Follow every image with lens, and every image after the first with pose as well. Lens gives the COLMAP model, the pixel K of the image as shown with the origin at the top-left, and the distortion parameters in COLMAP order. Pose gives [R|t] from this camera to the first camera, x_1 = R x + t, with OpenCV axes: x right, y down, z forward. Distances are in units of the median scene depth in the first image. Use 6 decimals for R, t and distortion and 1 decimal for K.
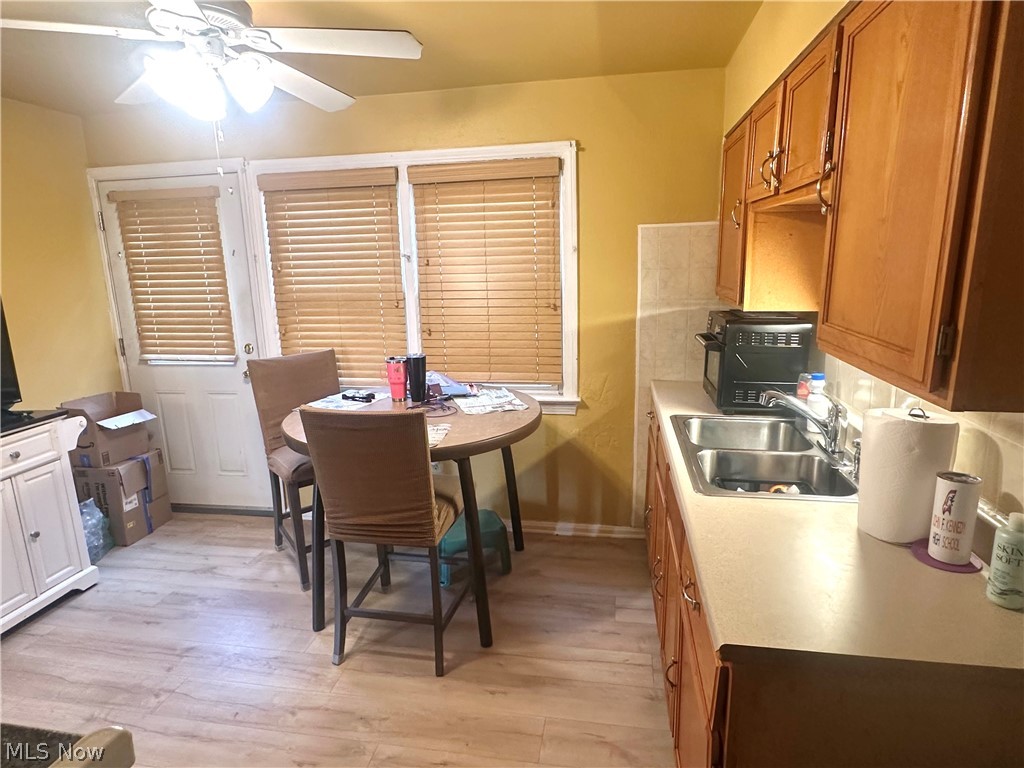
lens RADIAL K [[590.3, 0, 510.7], [0, 590.3, 386.7], [0, 0, 1]] dist [-0.003659, 0.001768]
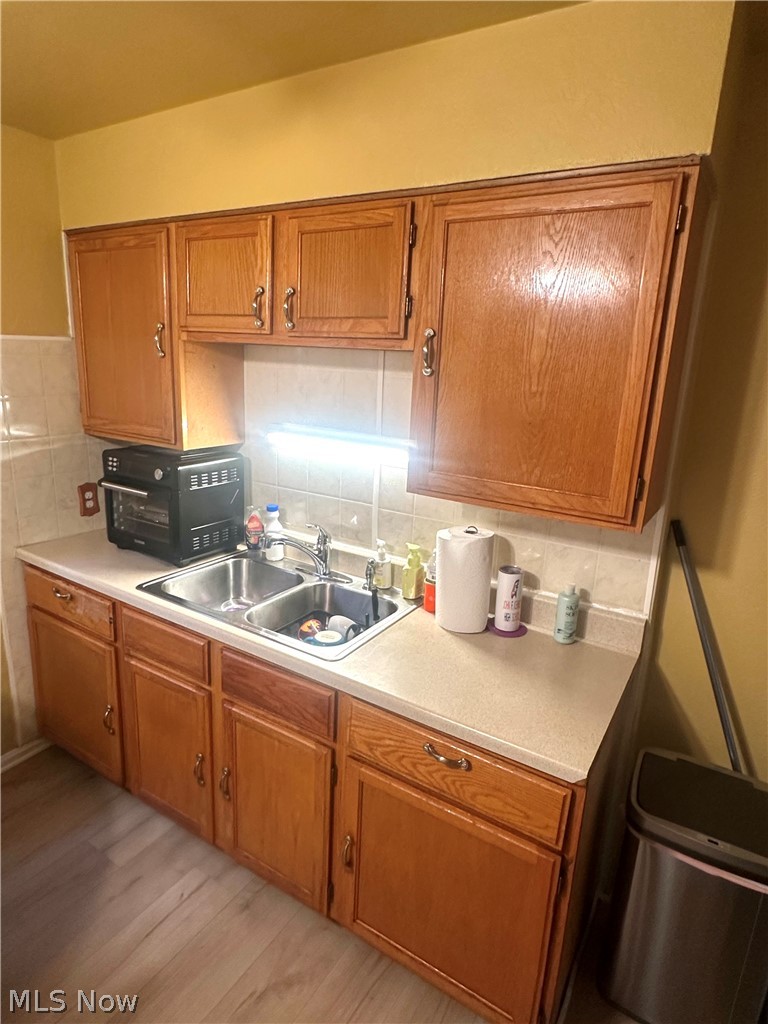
lens RADIAL K [[590.3, 0, 379.9], [0, 590.3, 507.5], [0, 0, 1]] dist [-0.003659, 0.001768]
pose [[0.379927, -0.194479, 0.904342, -0.249683], [0.151171, 0.977559, 0.146715, -0.101703], [-0.912580, 0.080970, 0.400800, 0.294055]]
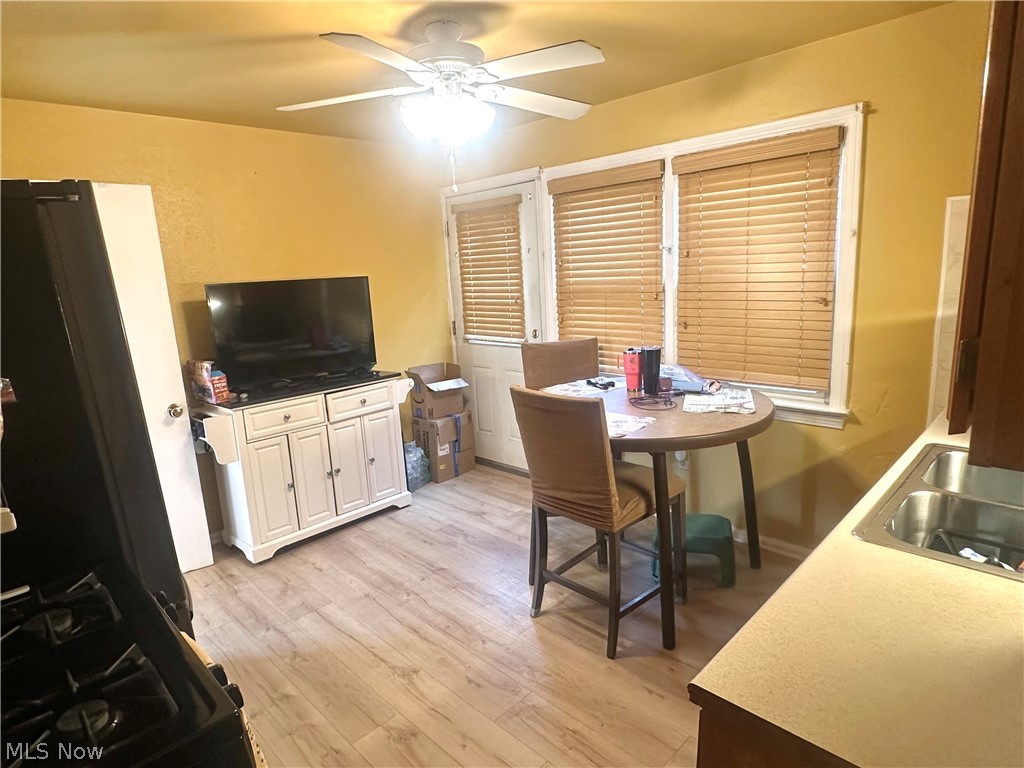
lens RADIAL K [[590.3, 0, 510.1], [0, 590.3, 388.0], [0, 0, 1]] dist [-0.003659, 0.001768]
pose [[0.817538, 0.098149, -0.567449, 0.205656], [-0.086869, 0.995112, 0.046966, -0.010346], [0.569285, 0.010897, 0.822068, 0.032686]]
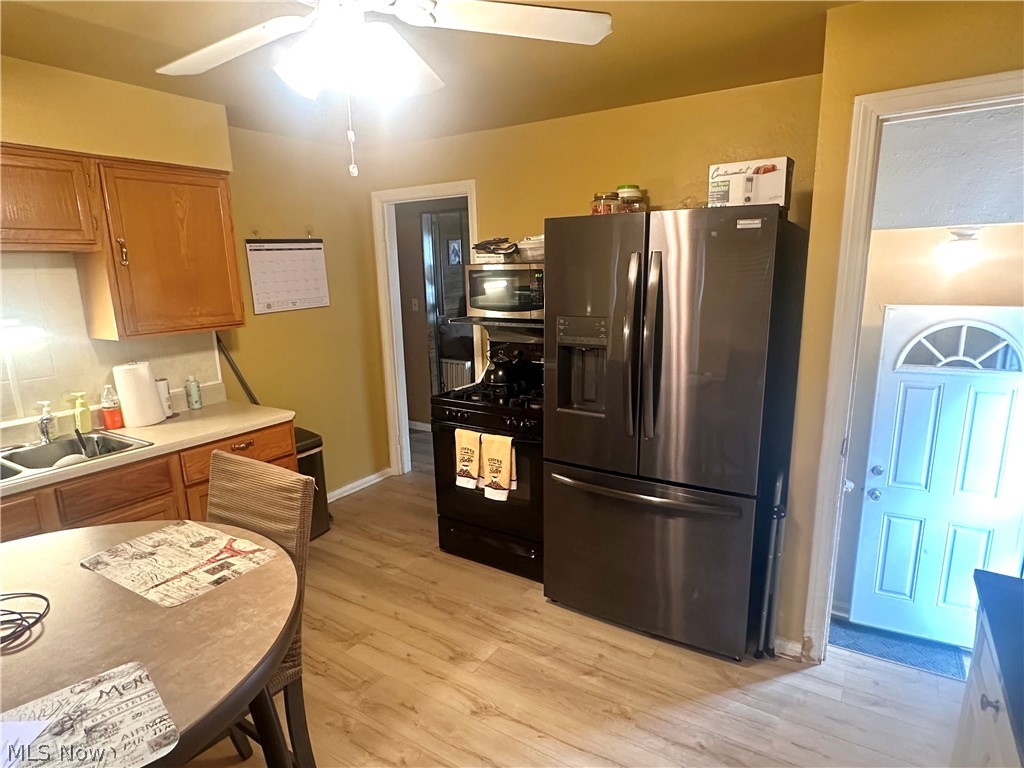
lens RADIAL K [[590.3, 0, 513.4], [0, 590.3, 382.6], [0, 0, 1]] dist [-0.003659, 0.001768]
pose [[-0.919784, -0.029946, 0.391280, -0.603425], [0.129929, 0.917607, 0.375653, -0.222155], [-0.370290, 0.396359, -0.840110, 1.019612]]
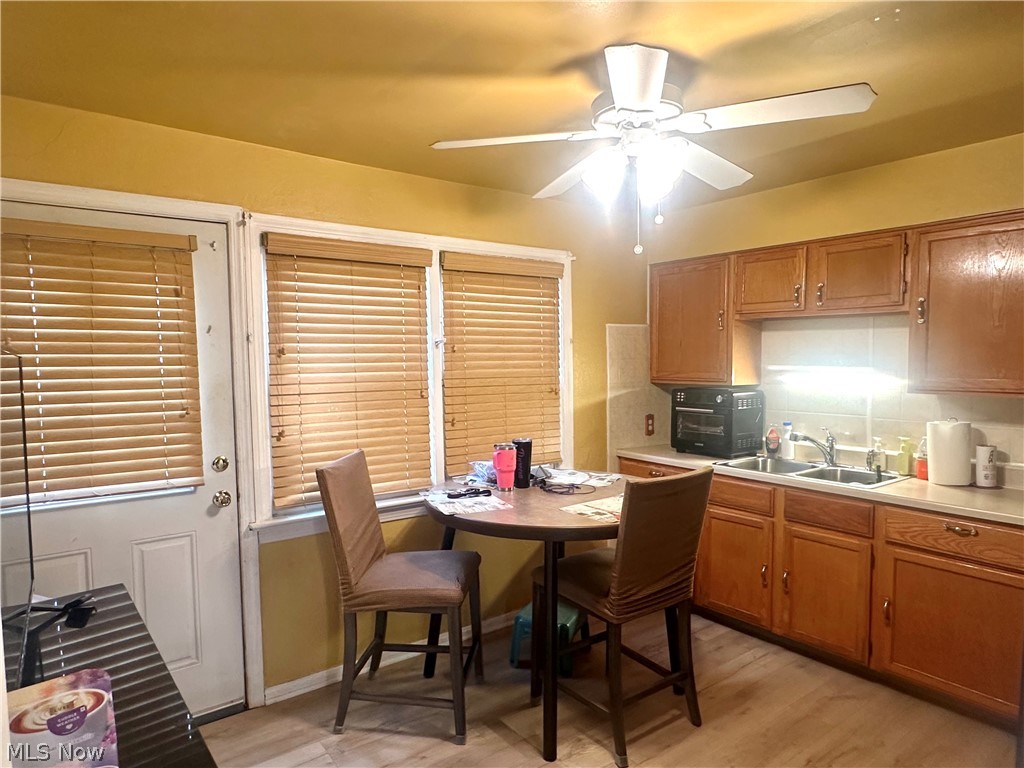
lens RADIAL K [[631.6, 0, 510.5], [0, 631.6, 388.1], [0, 0, 1]] dist [-0.003860, 0.005310]
pose [[0.680362, -0.017182, 0.732675, -0.872208], [0.148801, 0.982141, -0.115144, -0.018471], [-0.717611, 0.187362, 0.670768, 0.274484]]
